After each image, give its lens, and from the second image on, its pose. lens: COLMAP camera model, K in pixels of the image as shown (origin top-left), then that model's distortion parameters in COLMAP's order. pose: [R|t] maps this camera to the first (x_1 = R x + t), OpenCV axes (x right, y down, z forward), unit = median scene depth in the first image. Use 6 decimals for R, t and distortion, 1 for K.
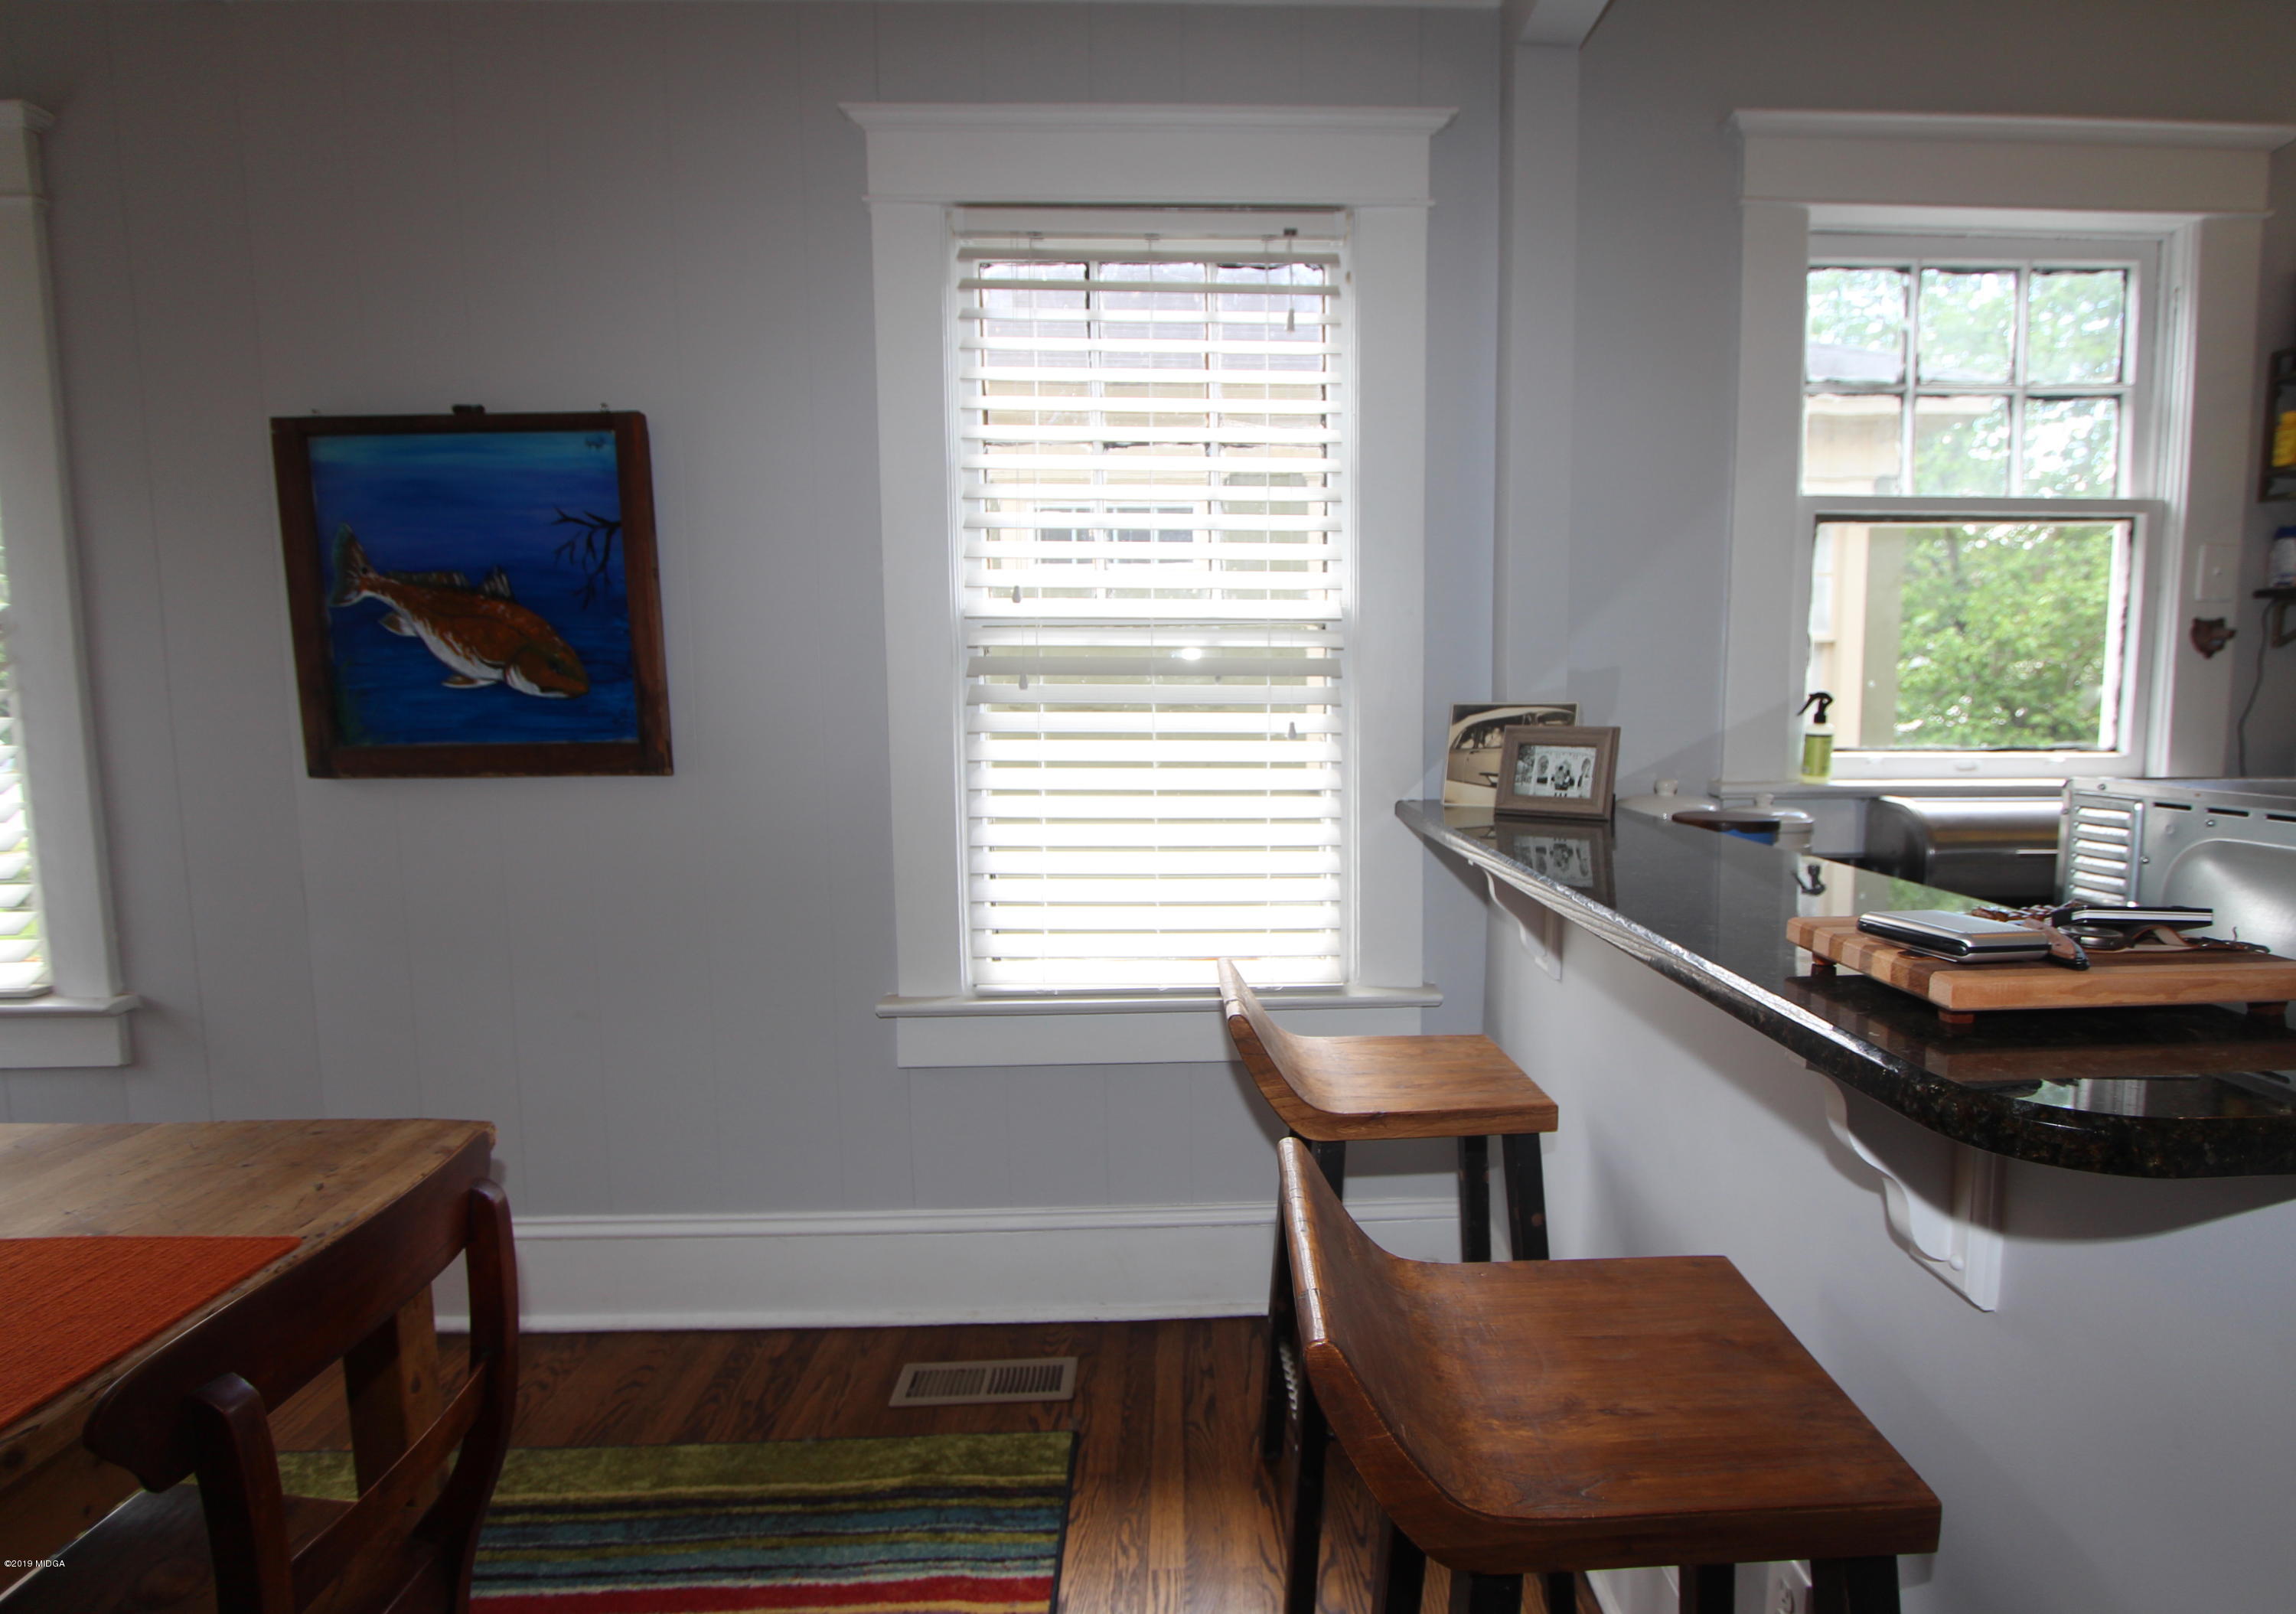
lens RADIAL K [[1151.3, 0, 1228.0], [0, 1151.3, 813.0], [0, 0, 1]] dist [-0.006702, -0.002396]
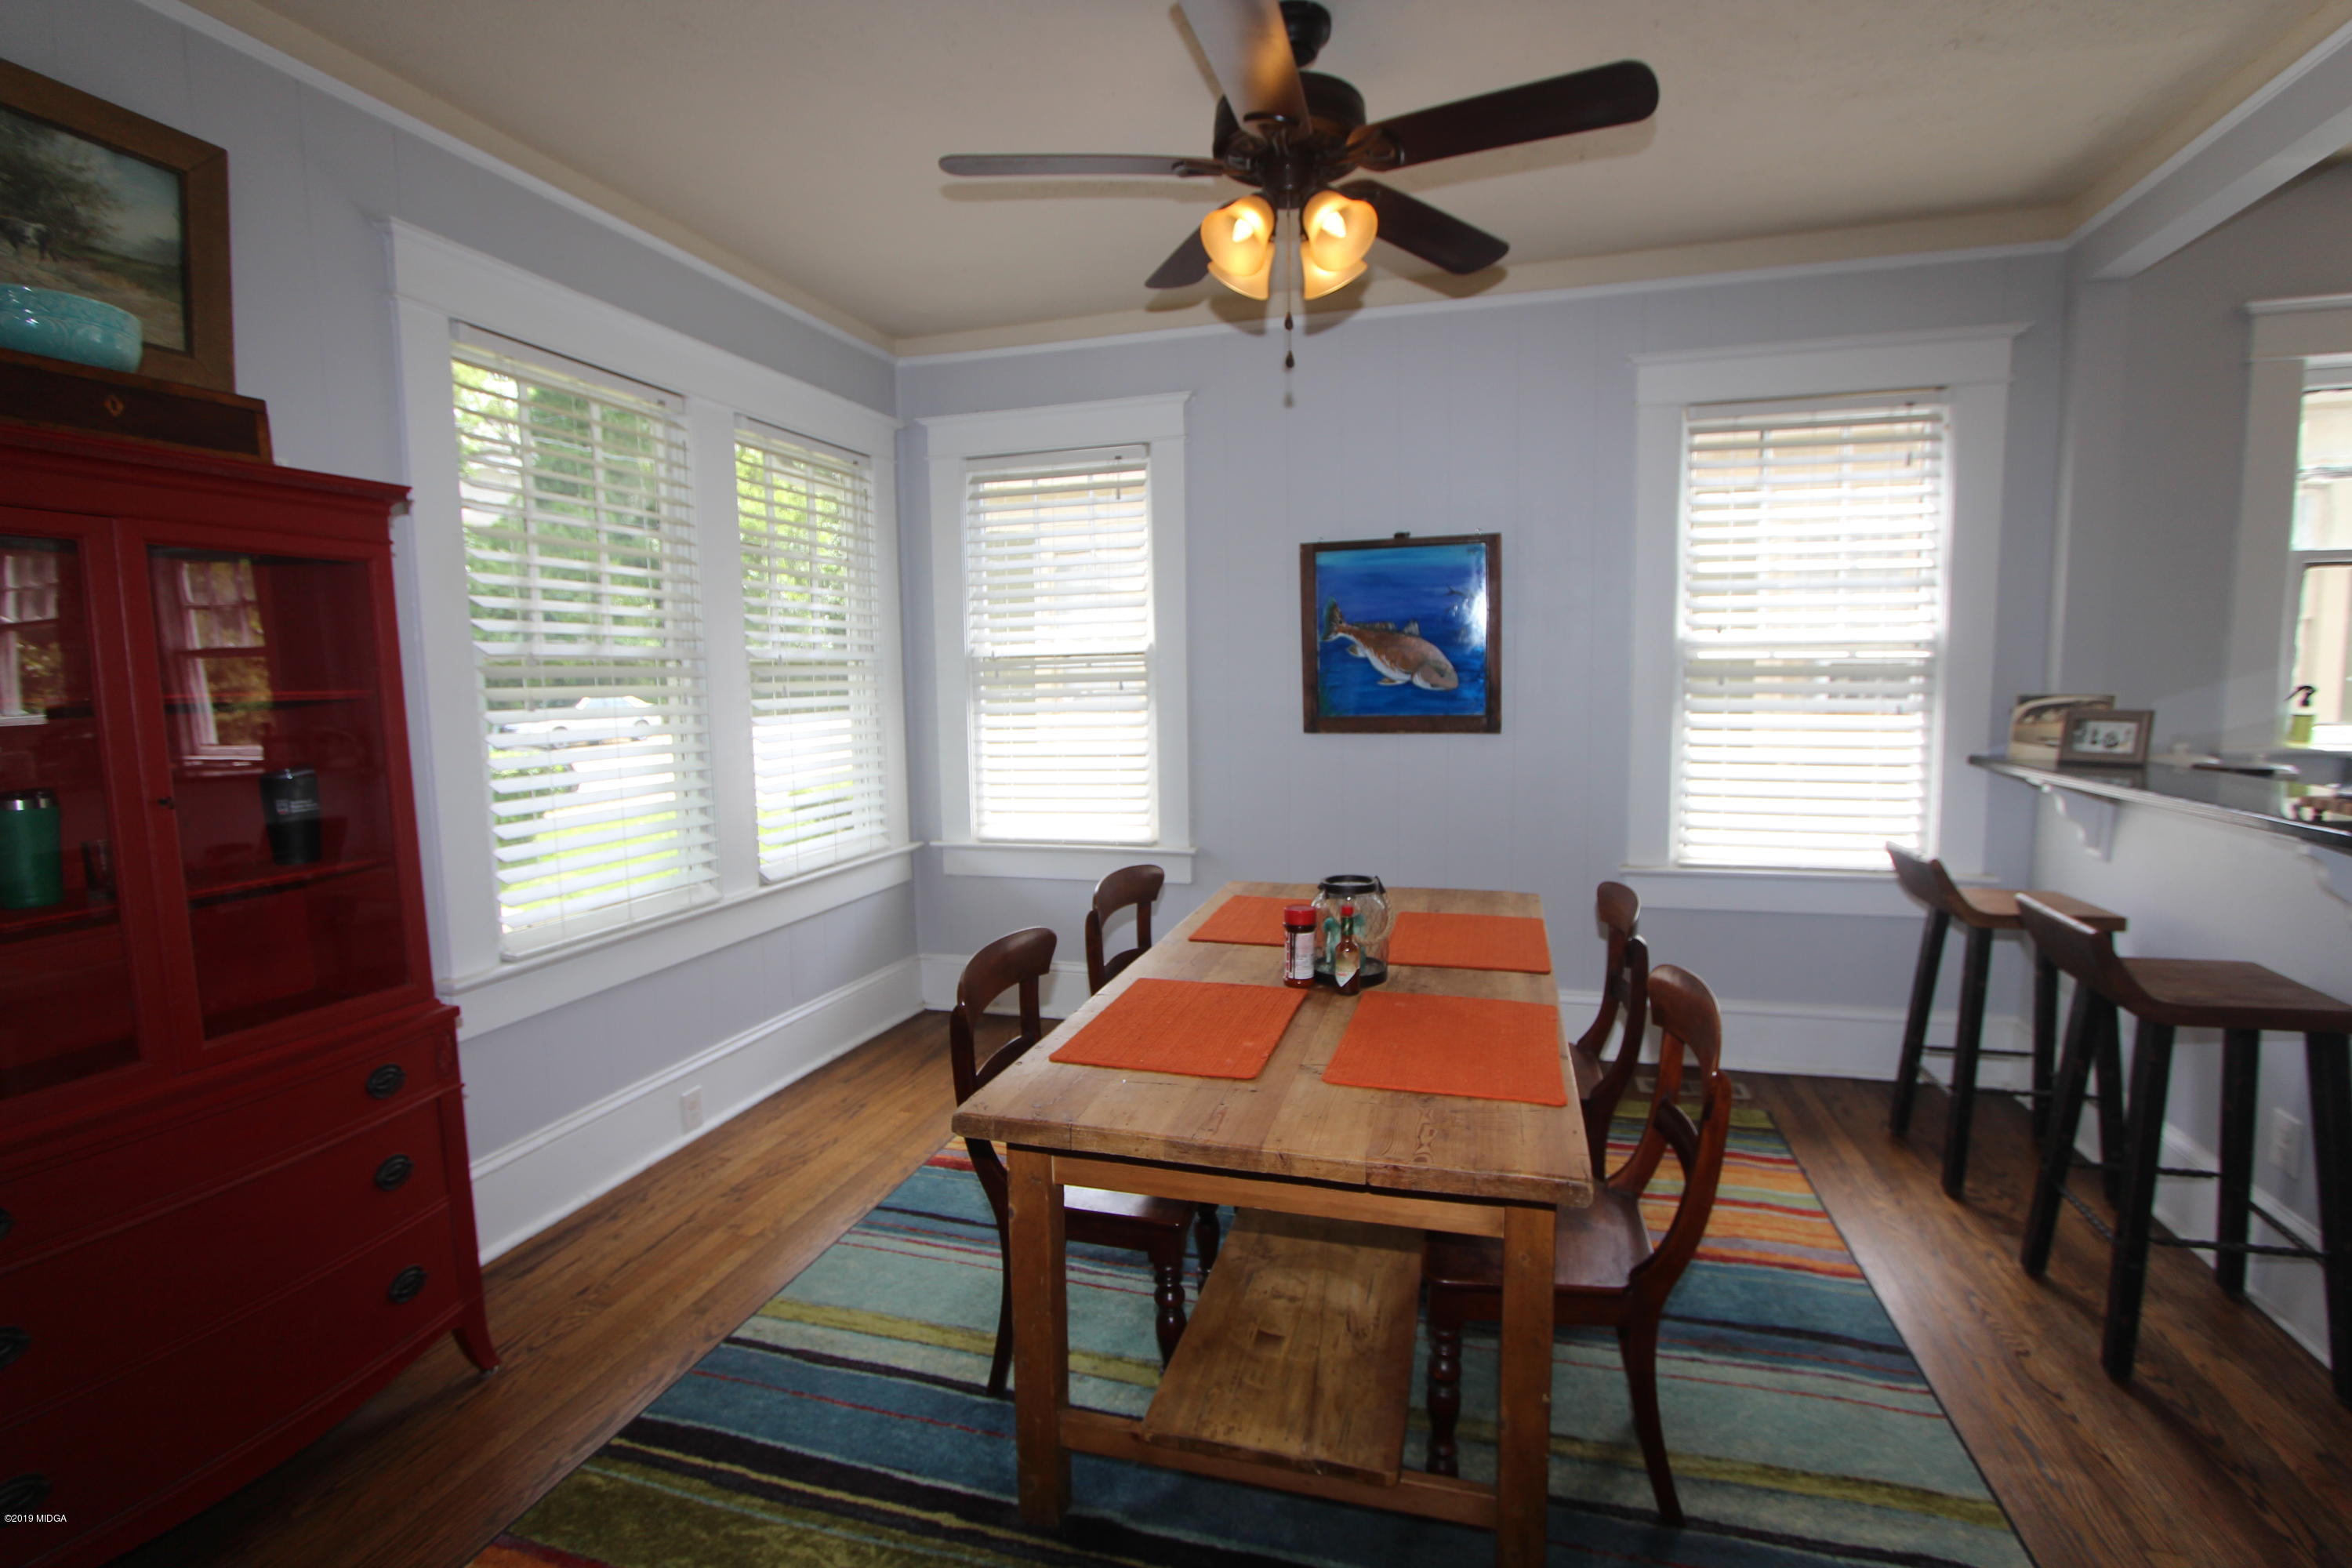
lens RADIAL K [[1082.7, 0, 1196.9], [0, 1082.7, 781.8], [0, 0, 1]] dist [-0.022589, 0.005218]
pose [[0.951491, 0.023124, -0.306808, -0.428709], [-0.020353, 0.999718, 0.012228, 0.031861], [0.307004, -0.005390, 0.951693, -0.755317]]
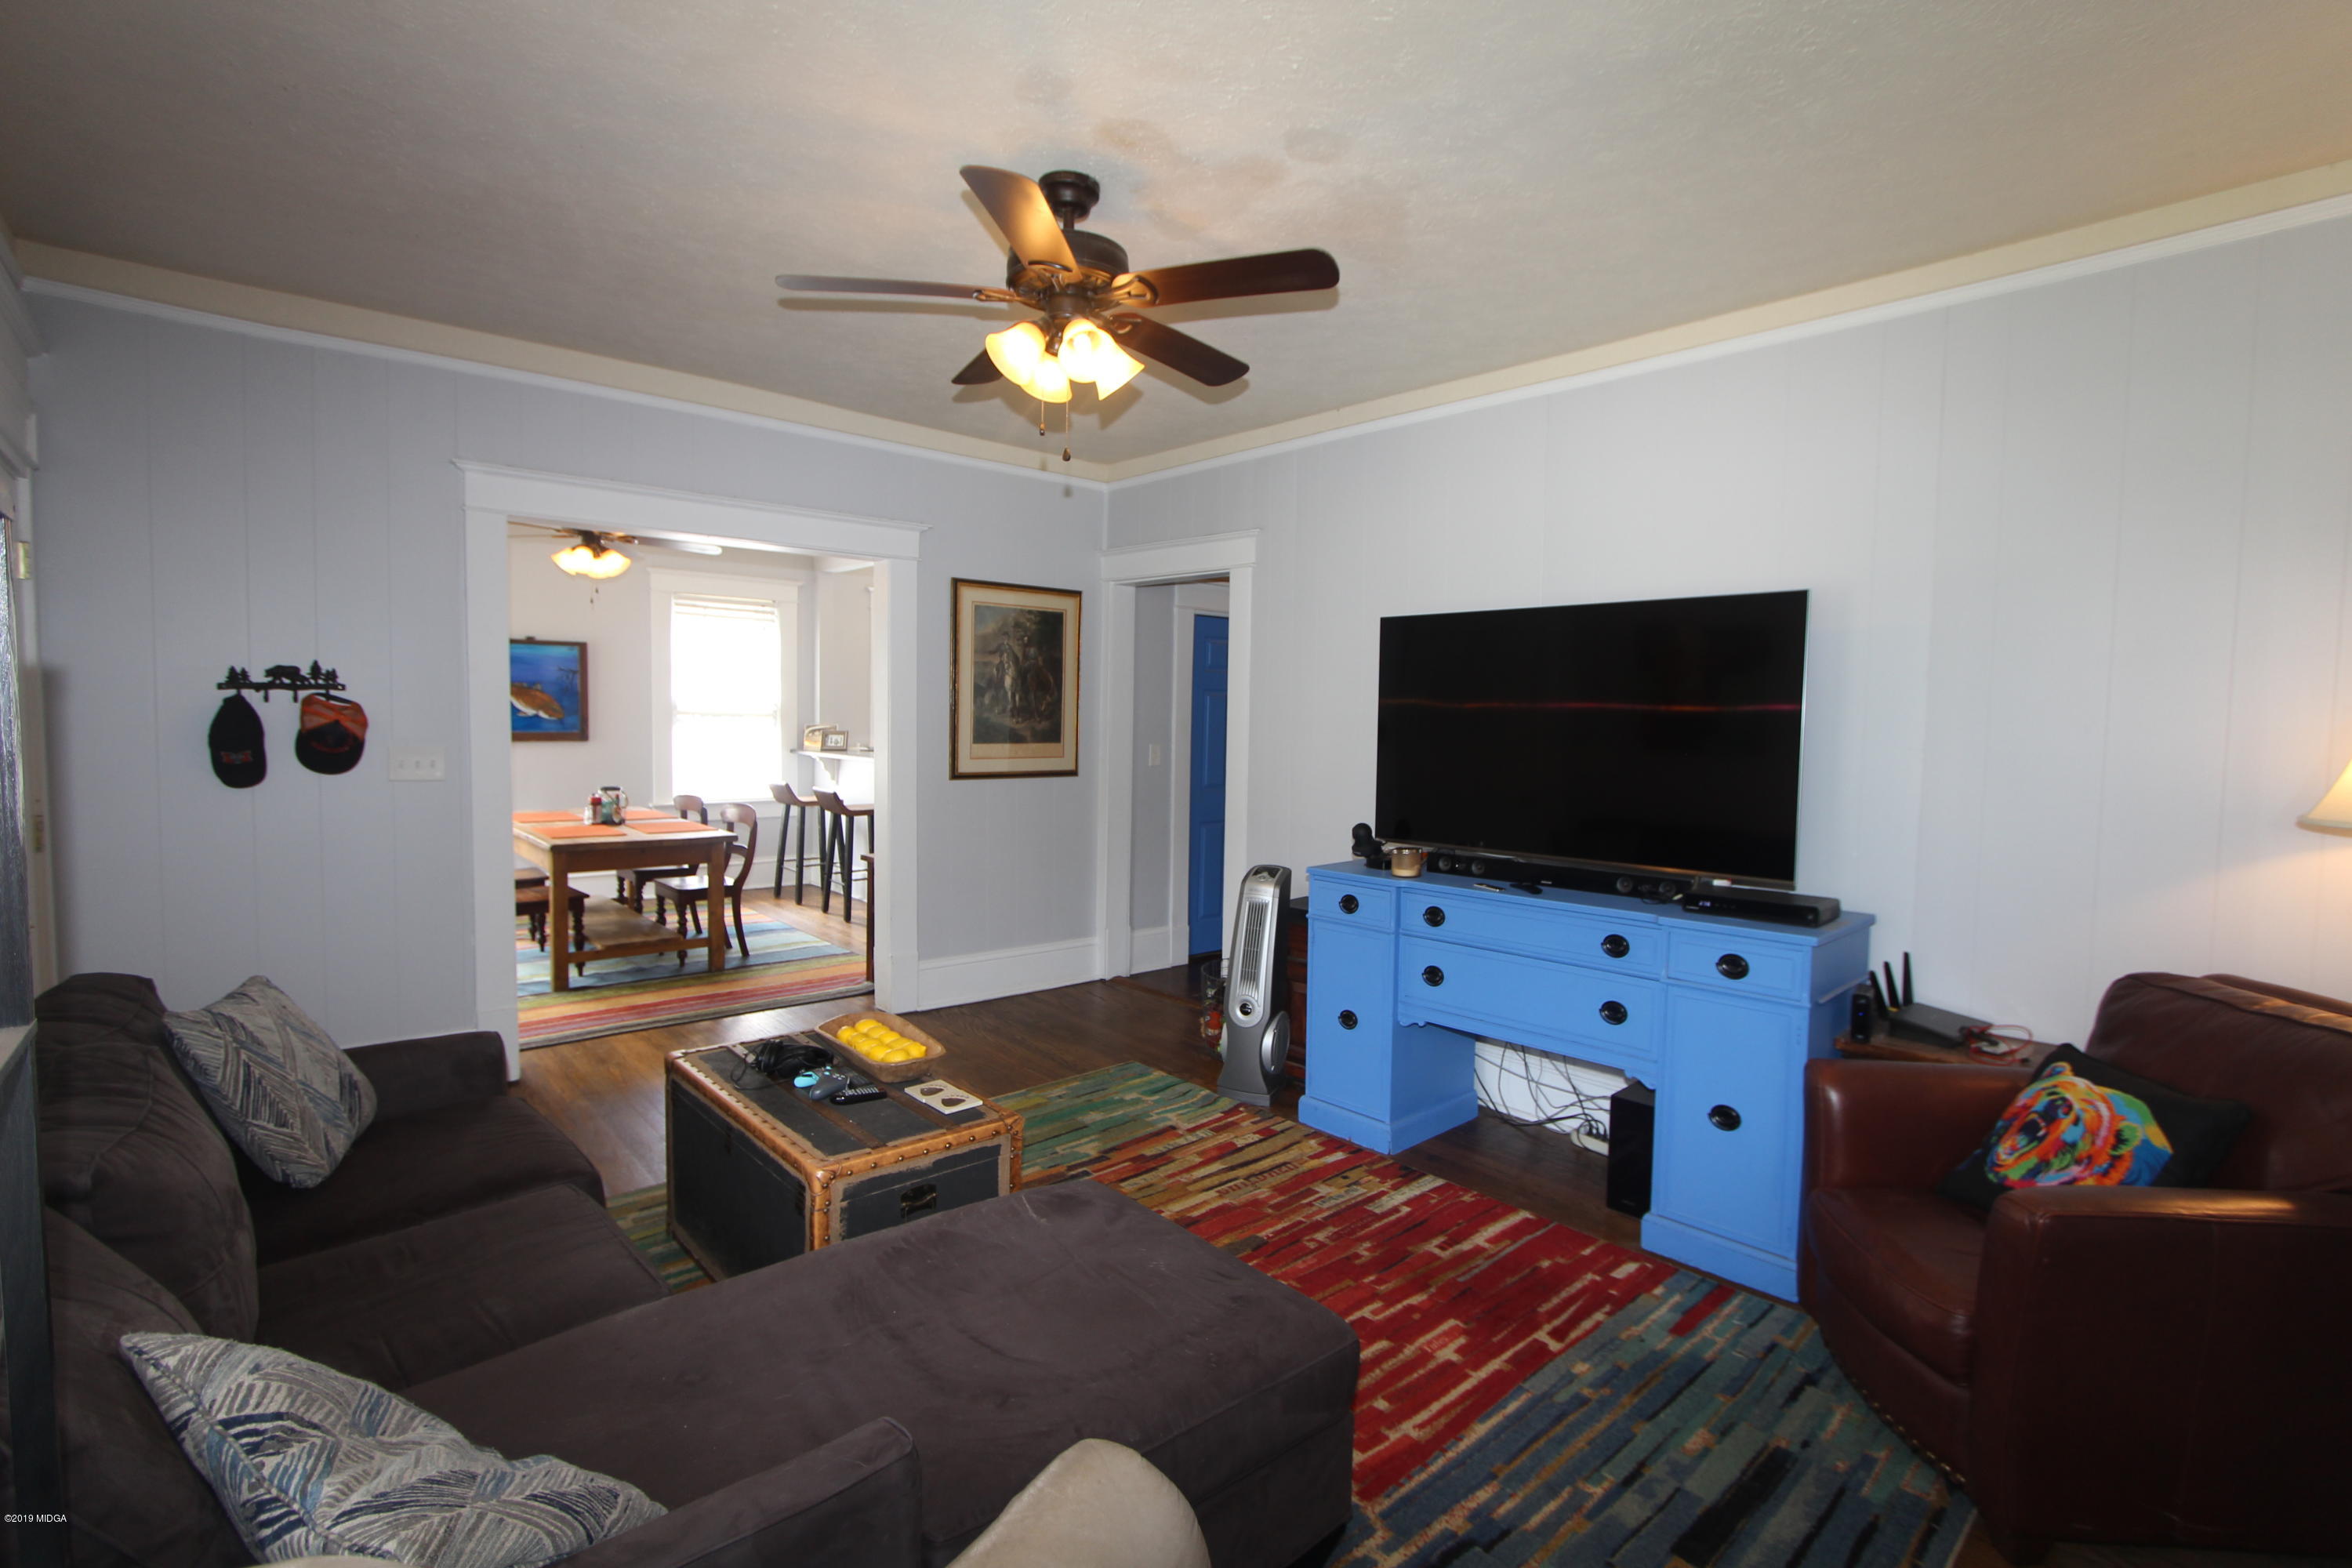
lens RADIAL K [[1082.7, 0, 1192.5], [0, 1082.7, 777.5], [0, 0, 1]] dist [-0.022589, 0.005218]
pose [[0.763667, -0.017402, 0.645376, -1.236913], [0.037868, 0.999123, -0.017869, 0.214589], [-0.644499, 0.038085, 0.763656, -2.806599]]
